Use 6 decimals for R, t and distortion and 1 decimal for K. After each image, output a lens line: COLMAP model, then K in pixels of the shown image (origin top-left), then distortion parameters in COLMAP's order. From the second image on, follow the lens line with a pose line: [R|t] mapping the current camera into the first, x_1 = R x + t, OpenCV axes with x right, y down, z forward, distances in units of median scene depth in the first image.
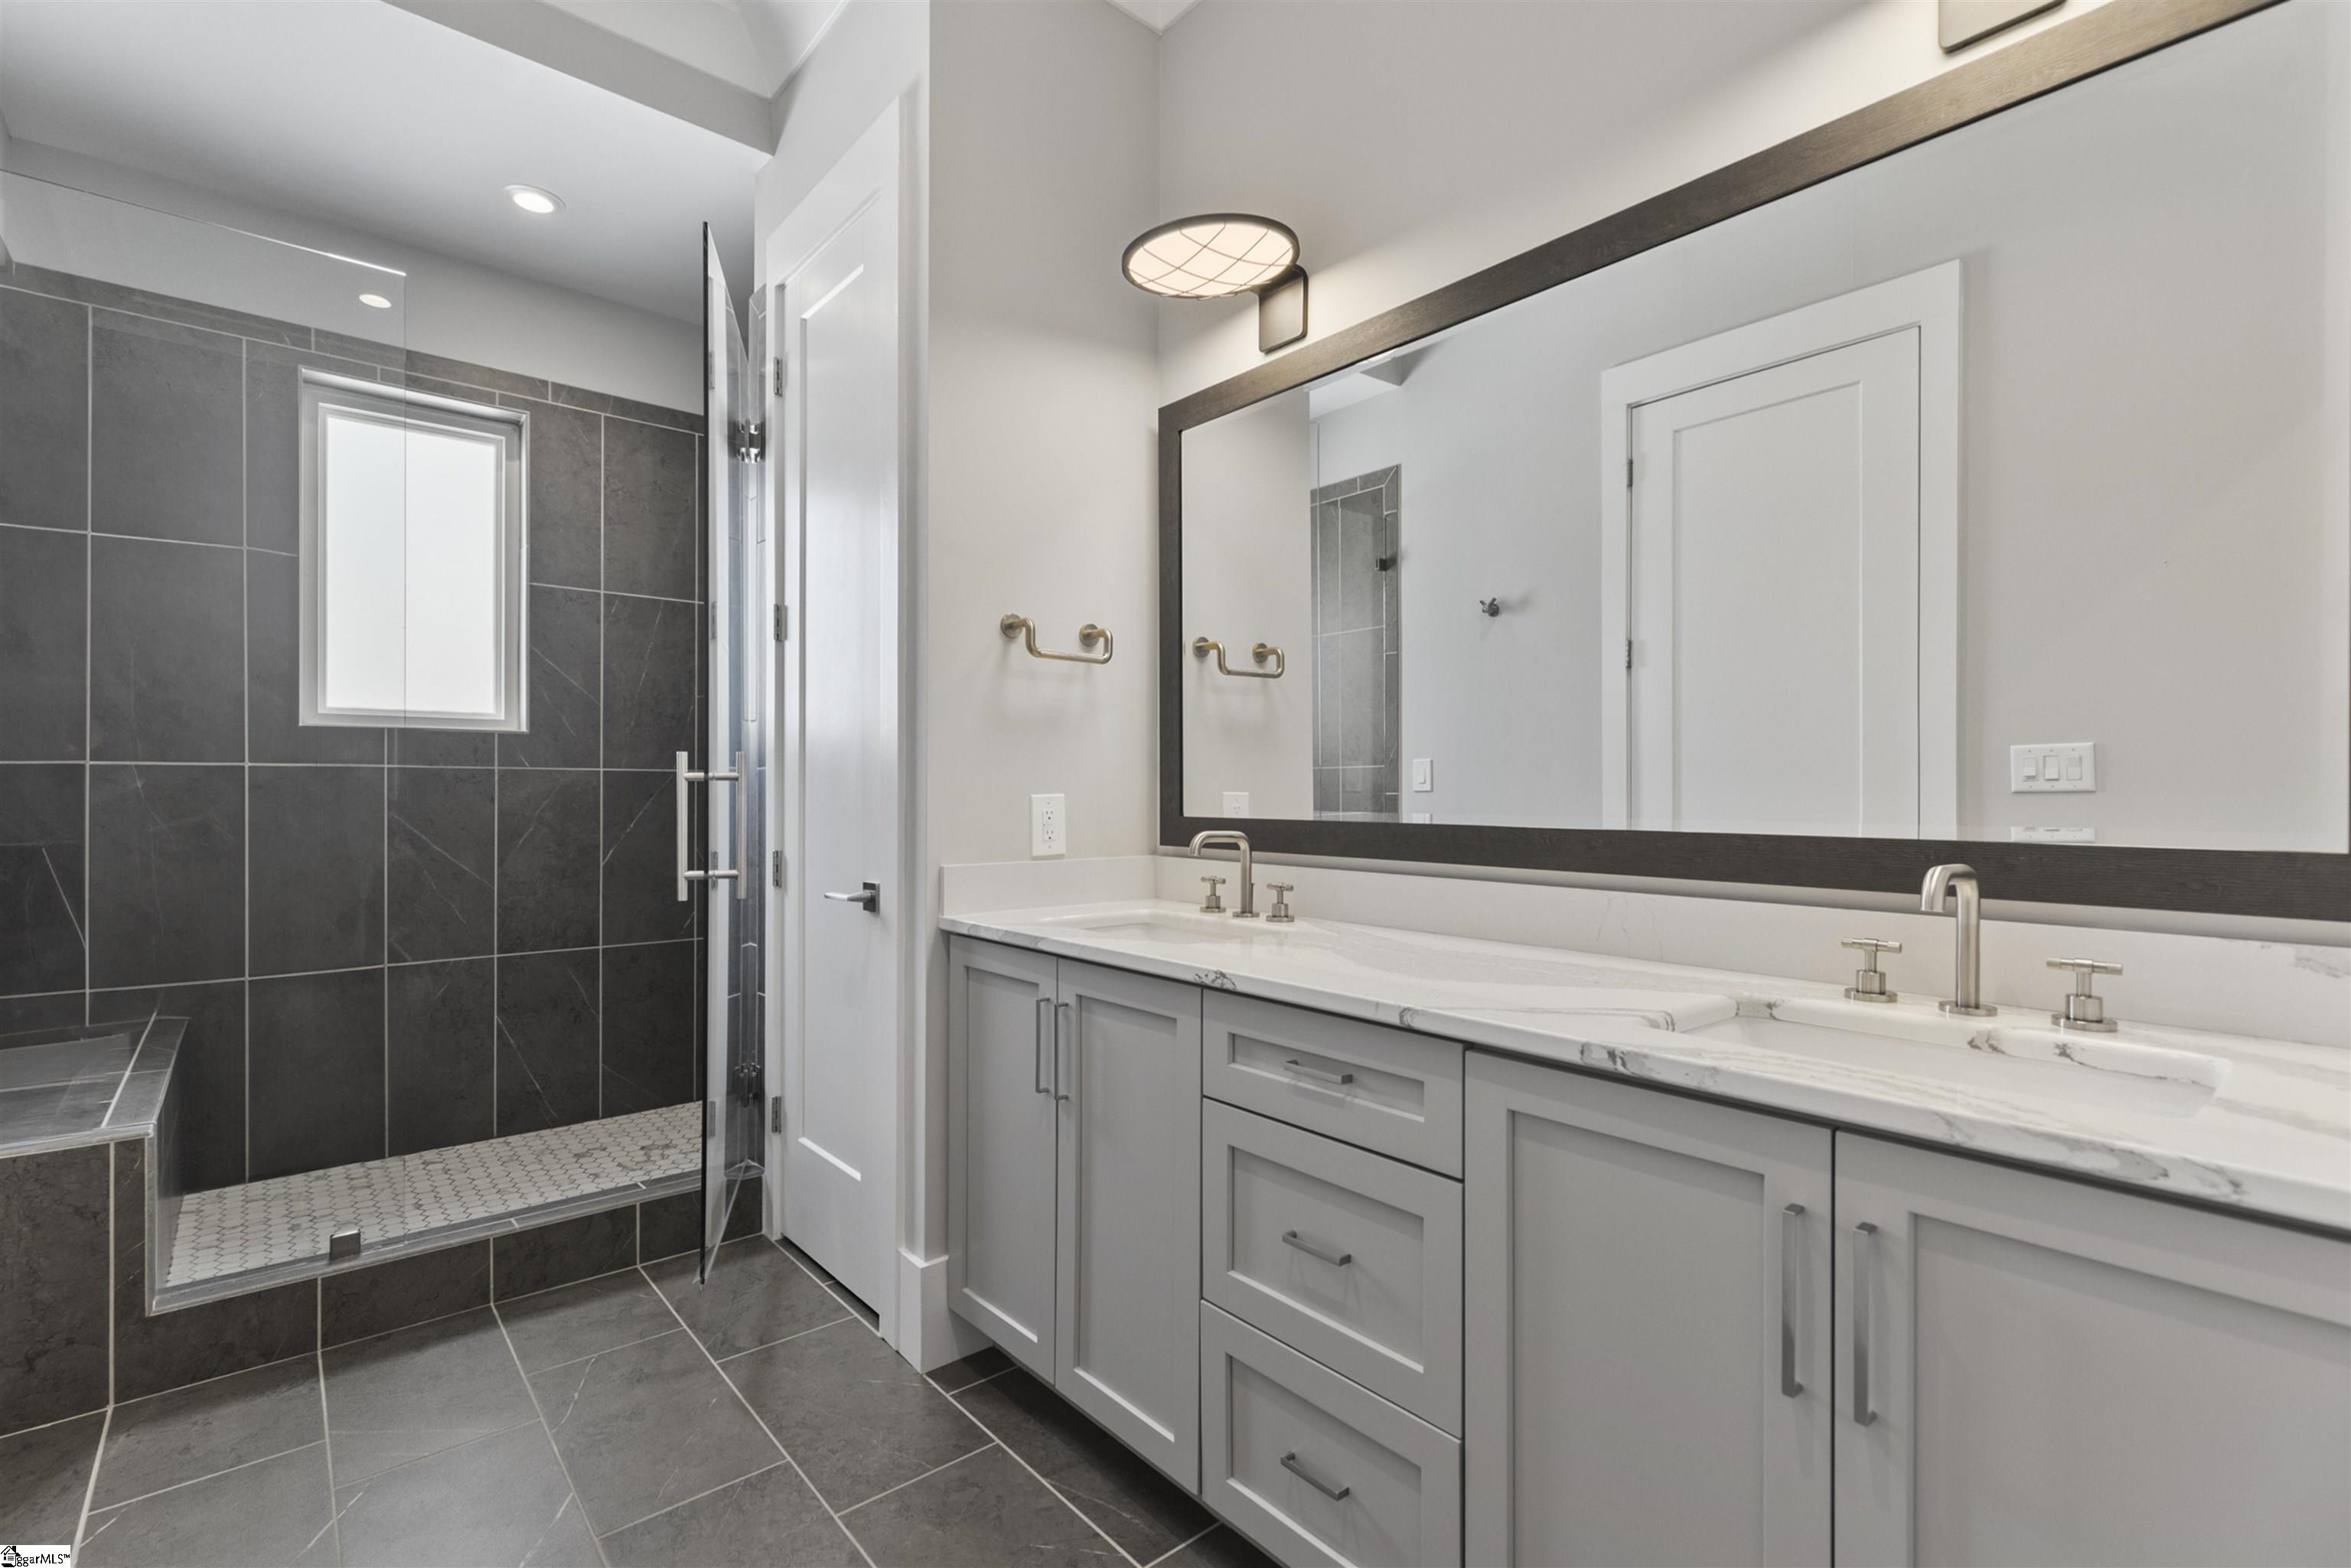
lens RADIAL K [[1064.3, 0, 1166.5], [0, 1064.3, 786.4], [0, 0, 1]] dist [0.005120, 0.000467]
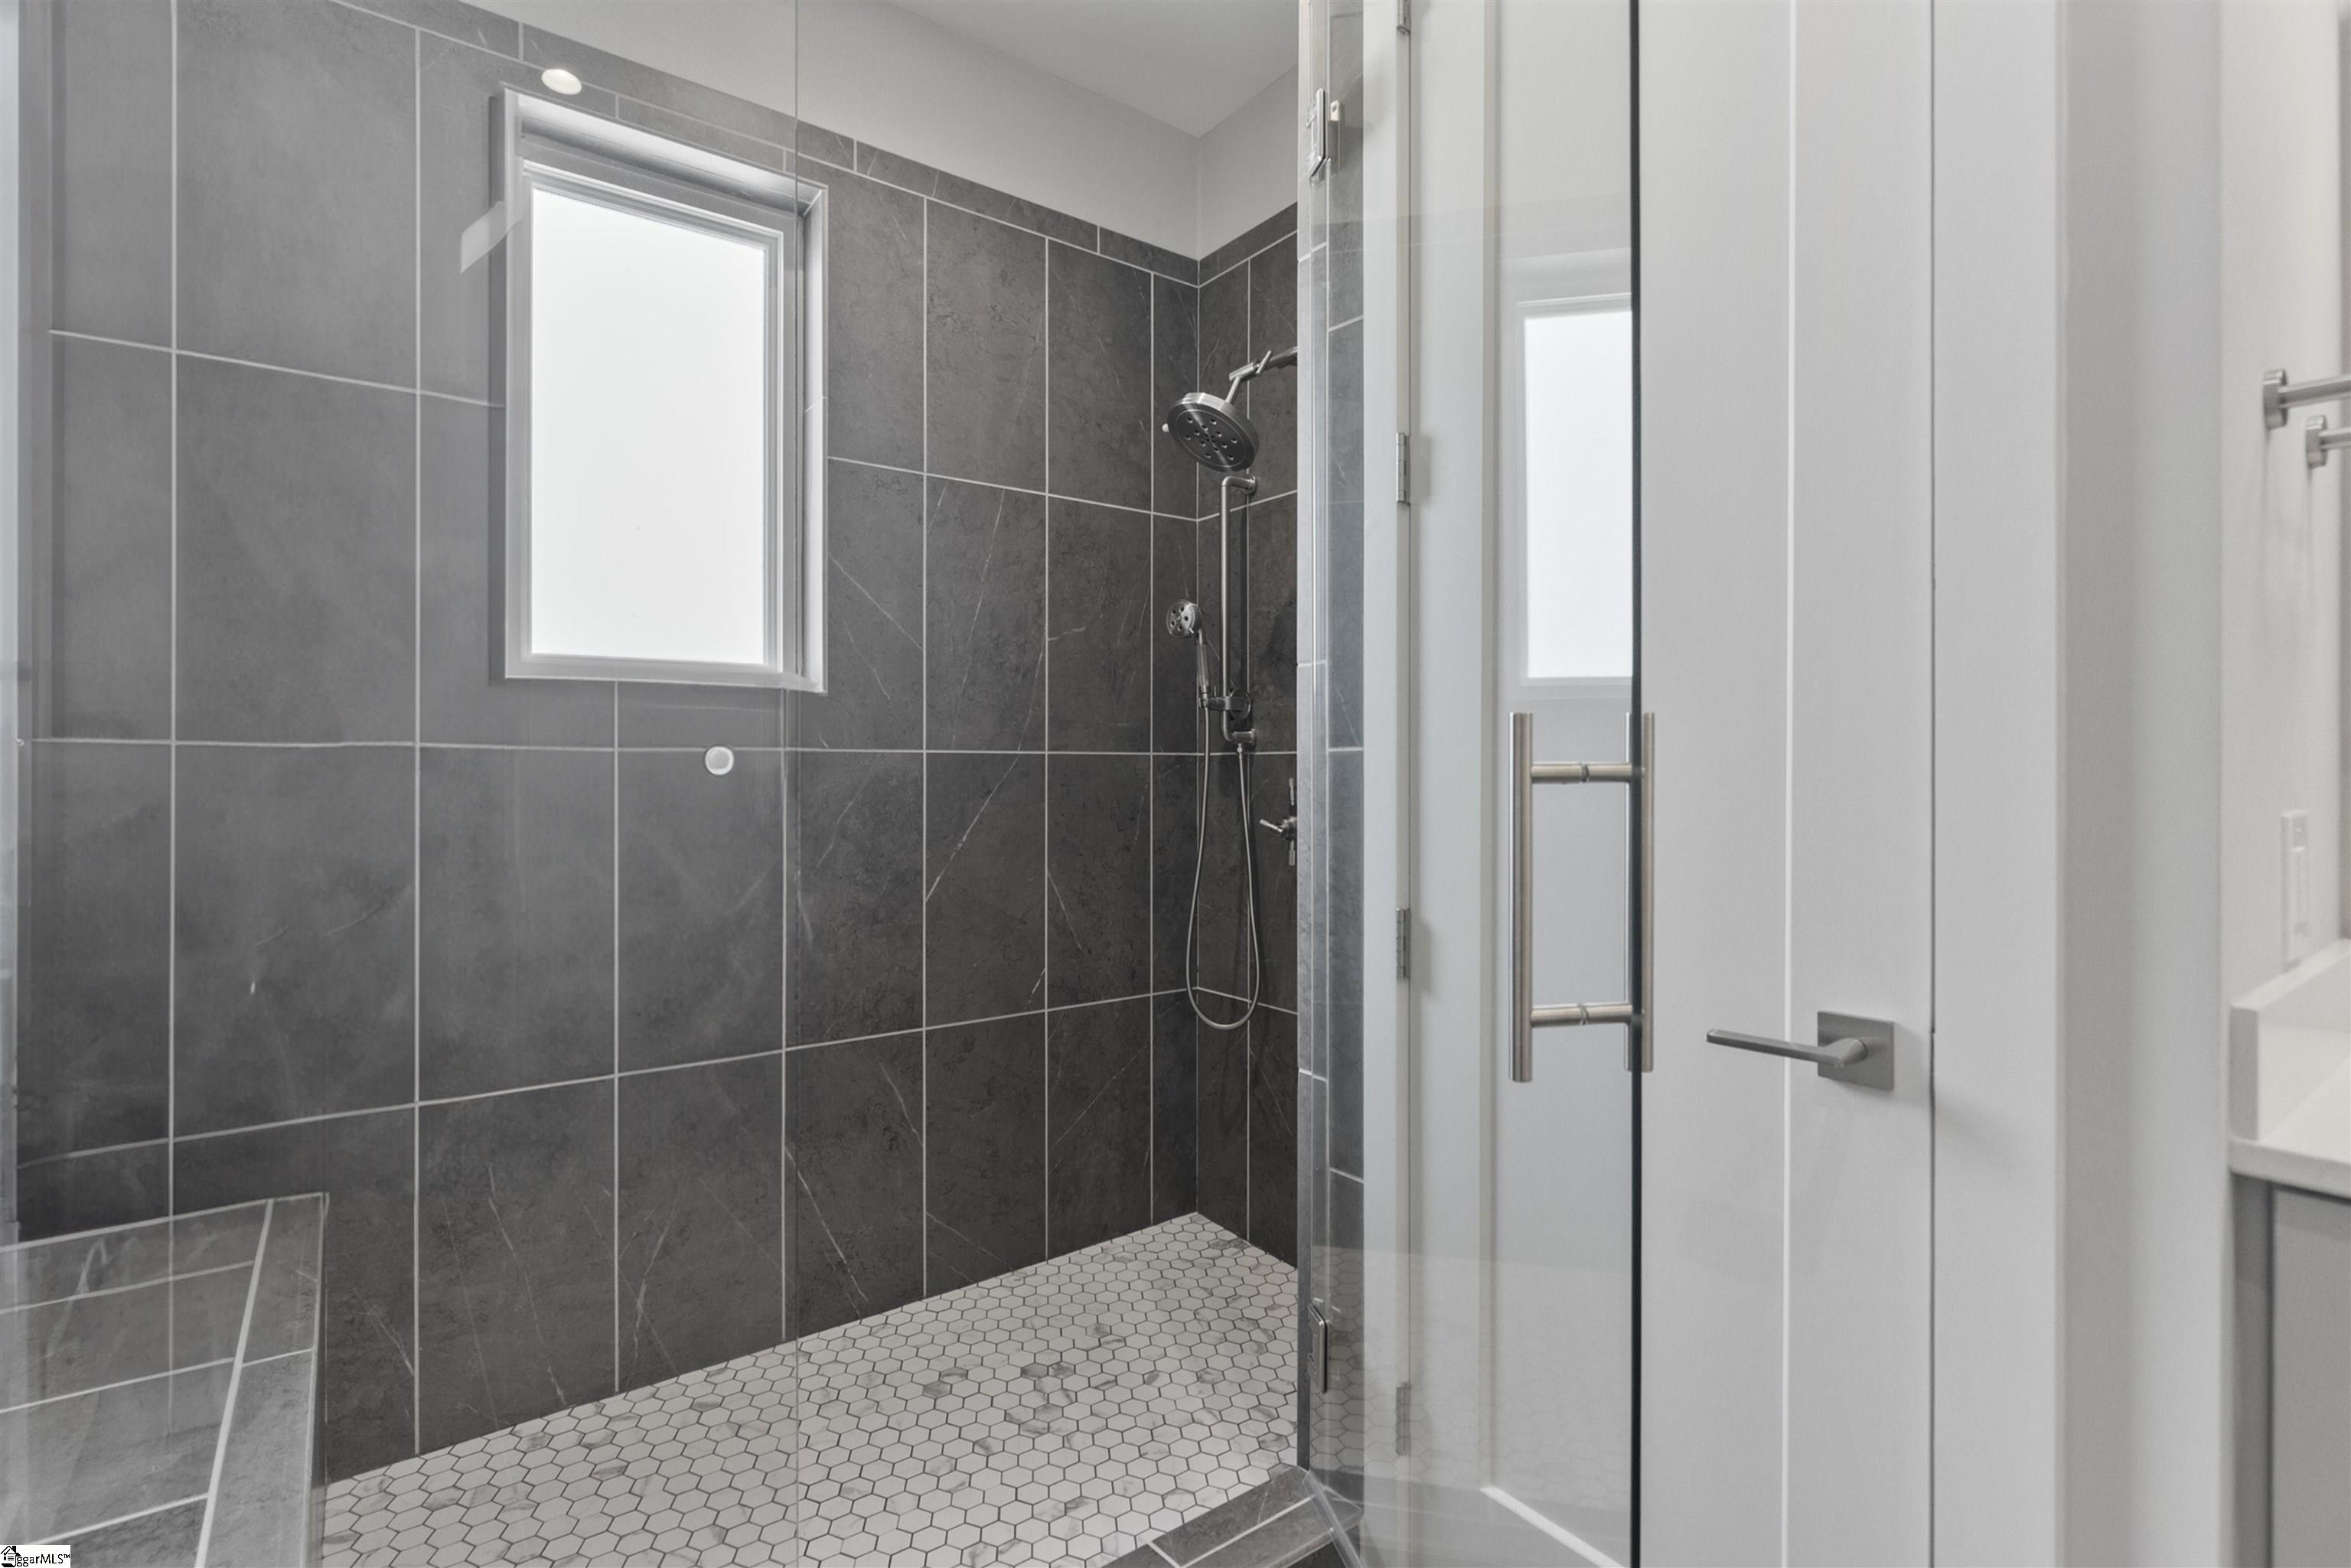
lens RADIAL K [[1117.3, 0, 1179.8], [0, 1117.3, 761.1], [0, 0, 1]] dist [-0.000890, -0.000375]
pose [[0.997815, -0.003557, -0.065970, -0.350092], [0.003373, 0.999990, -0.002908, -0.007967], [0.065979, 0.002679, 0.997817, 0.358701]]
